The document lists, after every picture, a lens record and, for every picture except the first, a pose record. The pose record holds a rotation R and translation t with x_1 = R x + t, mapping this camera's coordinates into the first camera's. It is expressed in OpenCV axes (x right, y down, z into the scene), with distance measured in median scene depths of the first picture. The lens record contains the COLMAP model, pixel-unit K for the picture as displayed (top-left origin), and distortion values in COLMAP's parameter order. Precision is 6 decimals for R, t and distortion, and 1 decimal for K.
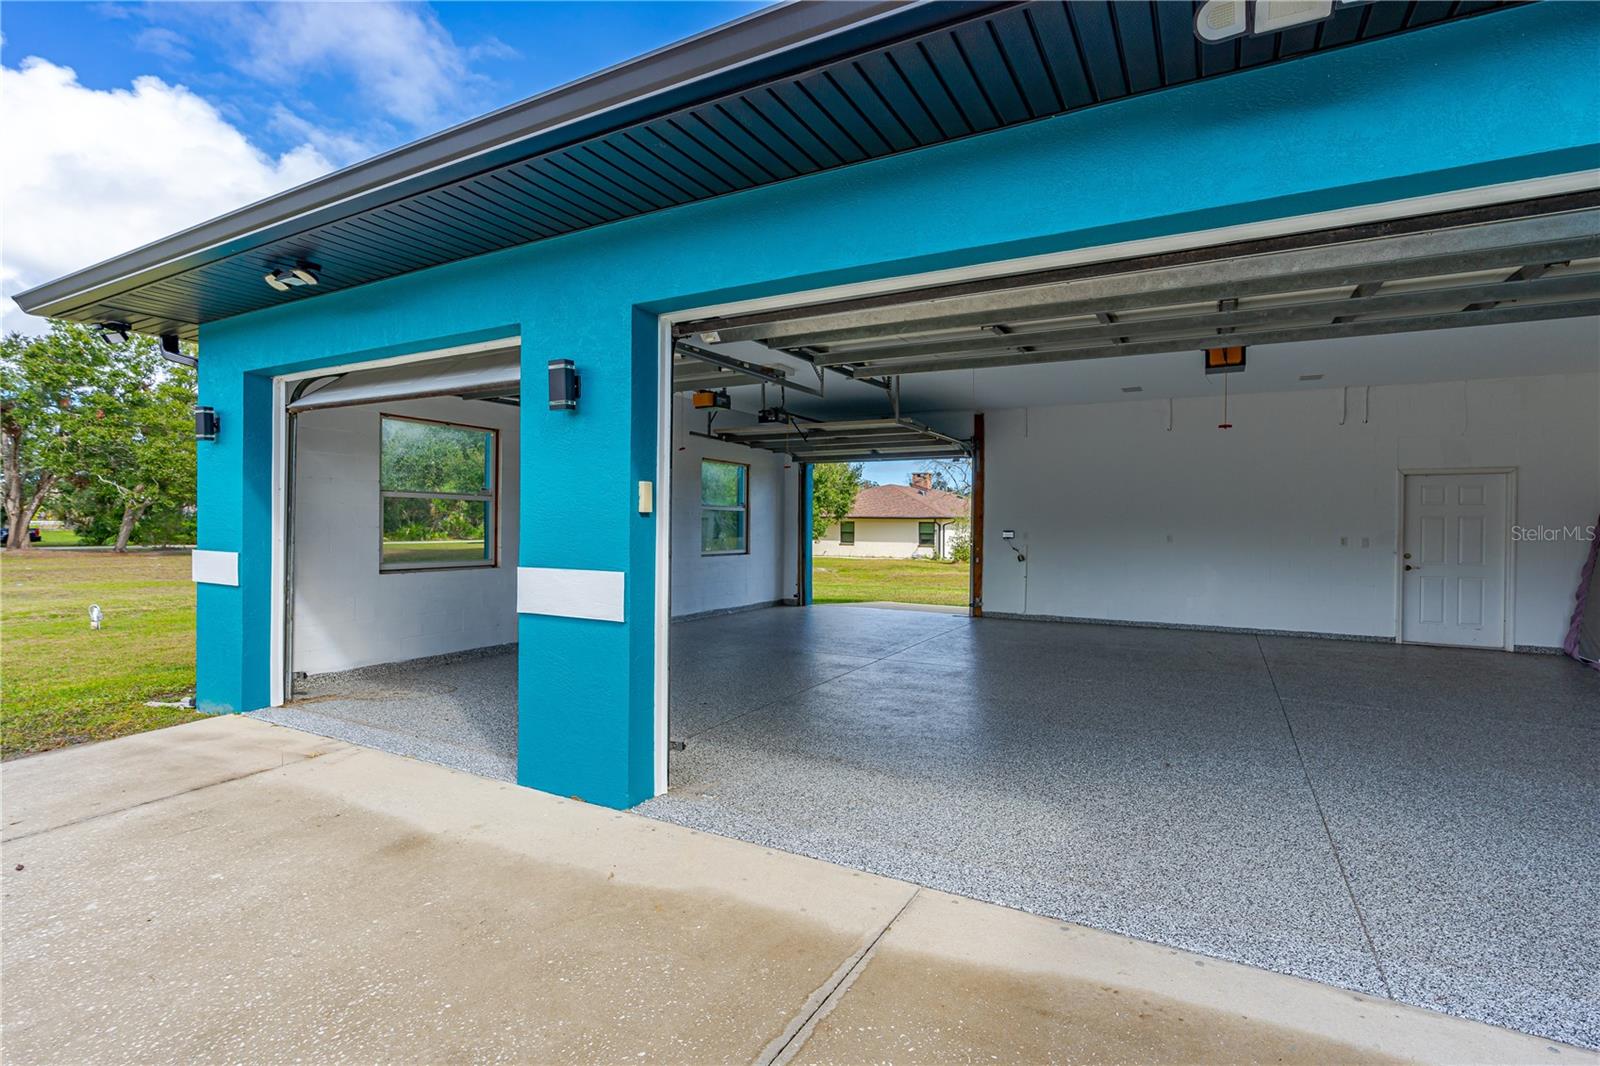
lens RADIAL K [[766.3, 0, 803.3], [0, 766.3, 529.3], [0, 0, 1]] dist [0.034613, -0.001632]
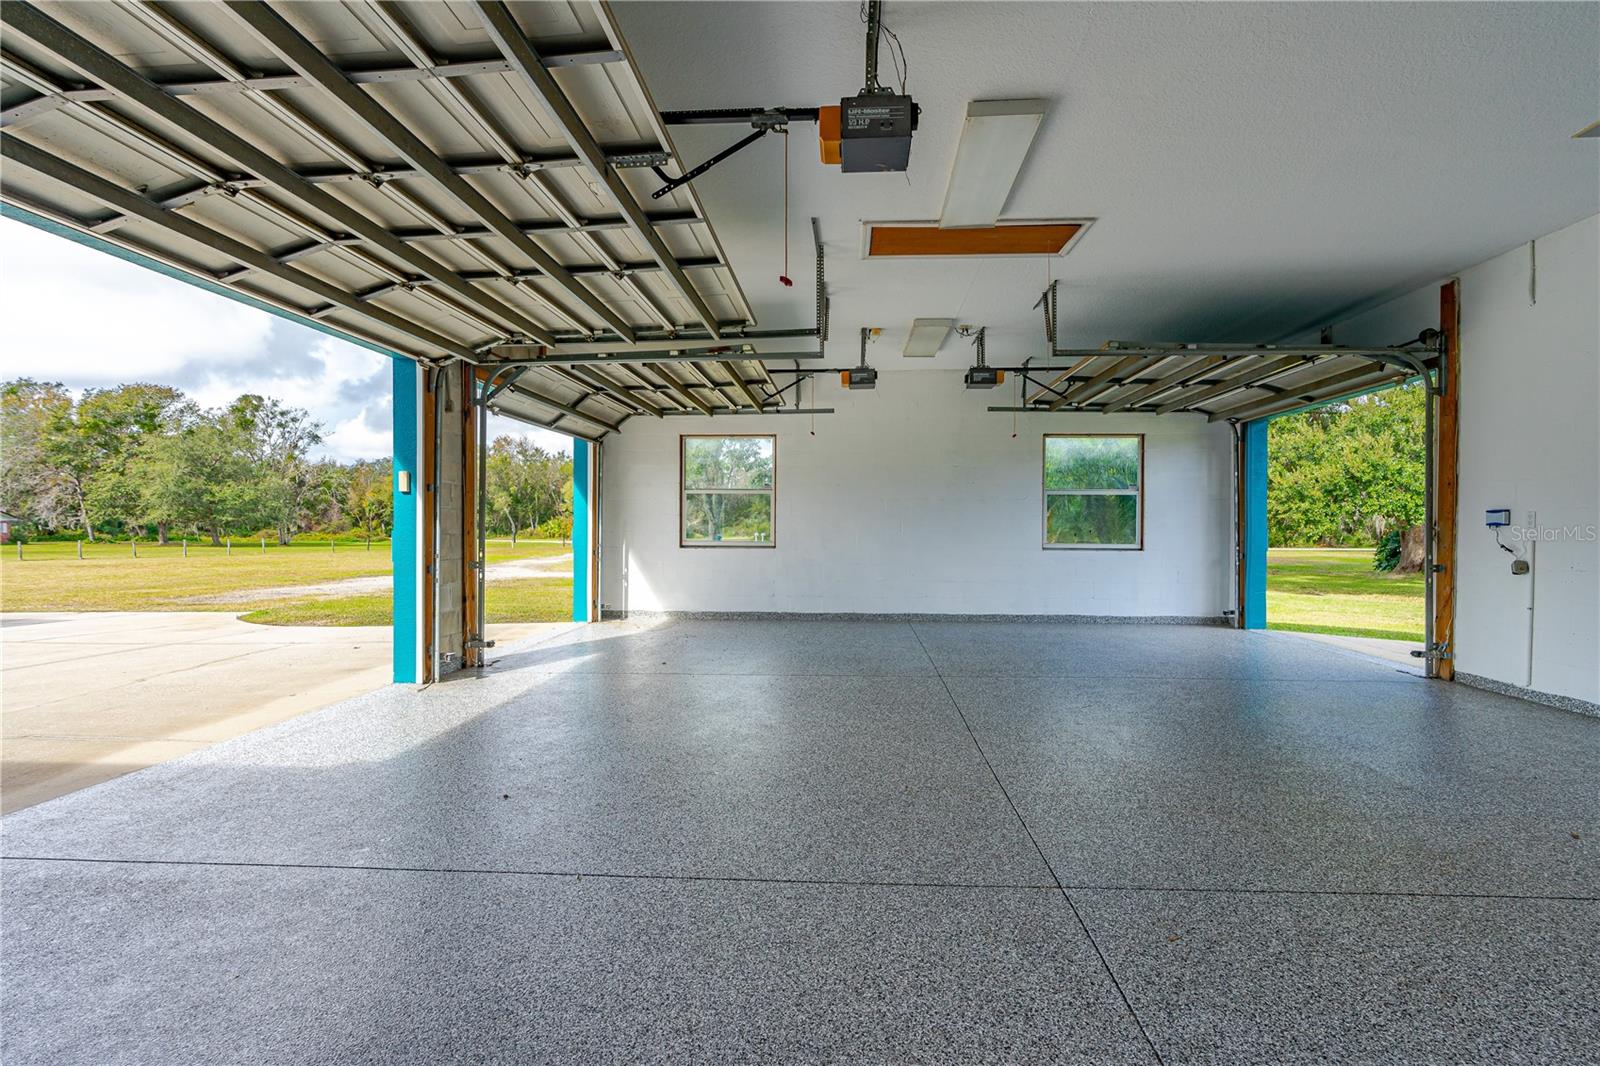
lens RADIAL K [[766.3, 0, 798.7], [0, 766.3, 530.5], [0, 0, 1]] dist [0.034613, -0.001632]
pose [[0.404586, -0.002998, -0.914495, 0.542859], [-0.006907, 0.999956, -0.006334, 0.021283], [0.914474, 0.008880, 0.404547, 0.407228]]
